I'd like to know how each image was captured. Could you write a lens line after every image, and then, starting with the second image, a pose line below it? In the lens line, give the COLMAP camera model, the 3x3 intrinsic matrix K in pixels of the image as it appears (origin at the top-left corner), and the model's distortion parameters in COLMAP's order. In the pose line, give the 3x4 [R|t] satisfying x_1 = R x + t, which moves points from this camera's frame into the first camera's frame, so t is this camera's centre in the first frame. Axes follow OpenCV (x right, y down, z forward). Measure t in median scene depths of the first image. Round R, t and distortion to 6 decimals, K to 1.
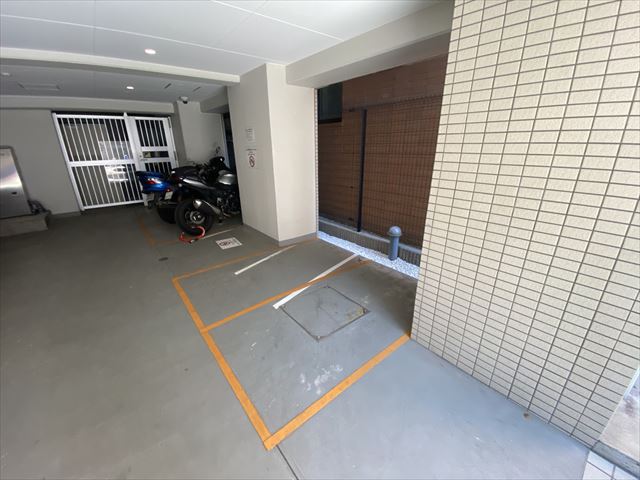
lens RADIAL K [[263.3, 0, 323.7], [0, 263.3, 236.2], [0, 0, 1]] dist [0.008145, -0.012838]
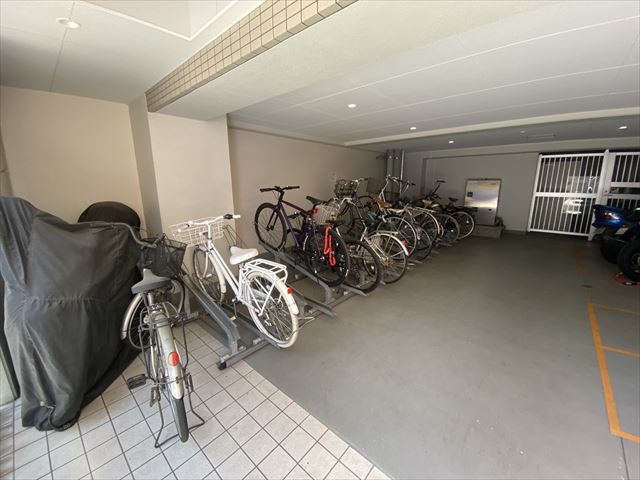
lens RADIAL K [[263.3, 0, 320.7], [0, 263.3, 234.6], [0, 0, 1]] dist [0.008145, -0.012838]
pose [[0.159304, 0.207127, -0.965257, 0.112132], [-0.324523, 0.934394, 0.146946, 0.051909], [0.932366, 0.289839, 0.216070, -0.162317]]
